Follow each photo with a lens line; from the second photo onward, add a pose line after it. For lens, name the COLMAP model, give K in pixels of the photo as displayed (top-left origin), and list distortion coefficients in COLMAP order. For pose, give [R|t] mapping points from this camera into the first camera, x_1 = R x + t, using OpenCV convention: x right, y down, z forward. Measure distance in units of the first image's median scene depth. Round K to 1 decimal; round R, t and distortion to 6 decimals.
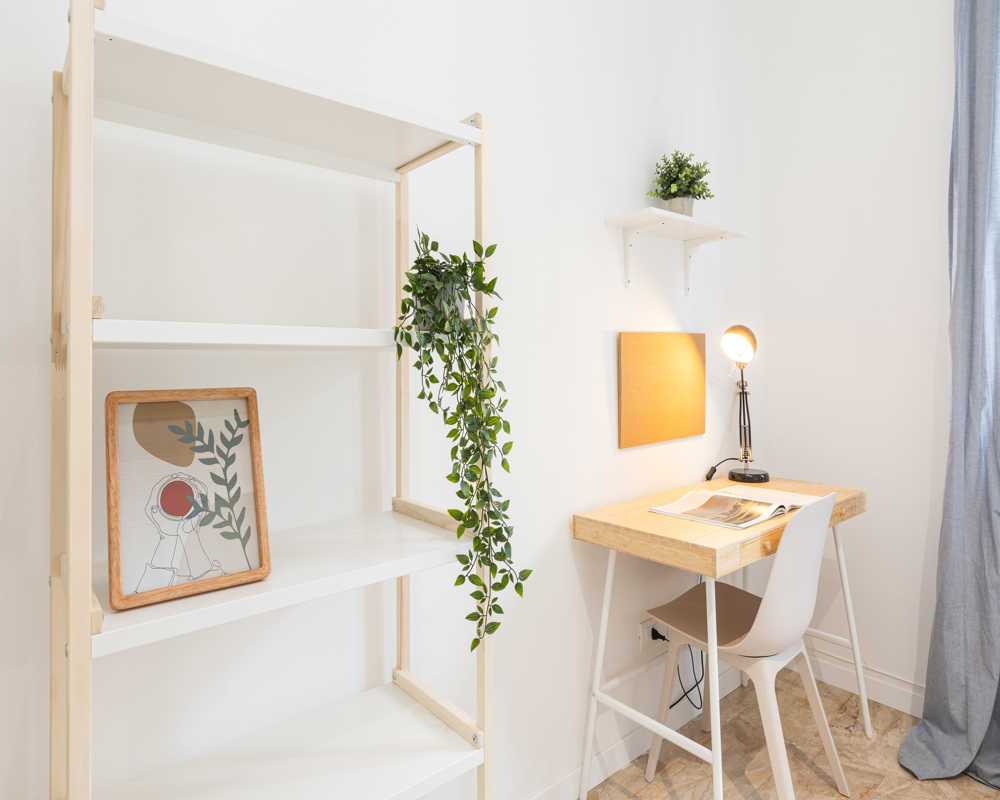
lens RADIAL K [[604.8, 0, 511.0], [0, 604.8, 351.5], [0, 0, 1]] dist [-0.009336, 0.002049]
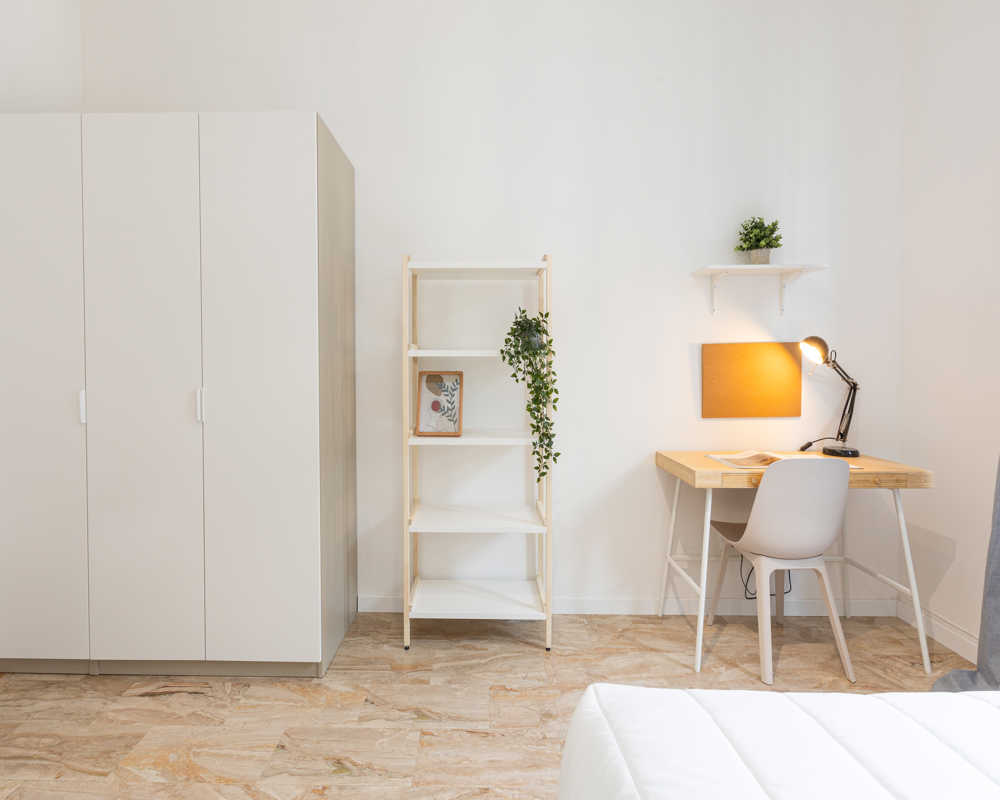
lens RADIAL K [[499.6, 0, 480.6], [0, 499.6, 369.3], [0, 0, 1]] dist [0.000139, -0.000981]
pose [[0.749584, 0.019969, -0.661608, 1.075113], [0.006723, 0.999264, 0.037776, -0.033324], [0.661875, -0.032764, 0.748897, -0.629714]]
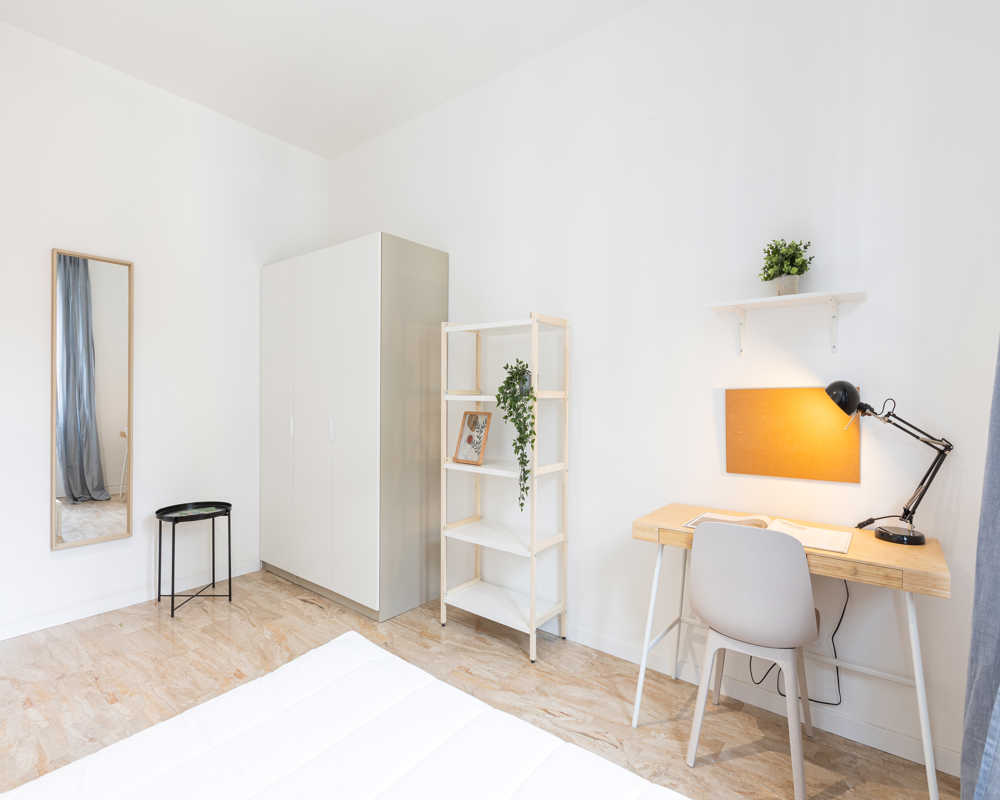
lens RADIAL K [[518.3, 0, 500.2], [0, 518.3, 396.8], [0, 0, 1]] dist [-0.000775, 0.000517]
pose [[0.180755, 0.020554, -0.983313, 2.242769], [0.012633, 0.999651, 0.023218, -0.086601], [0.983447, -0.016619, 0.180432, 0.482529]]
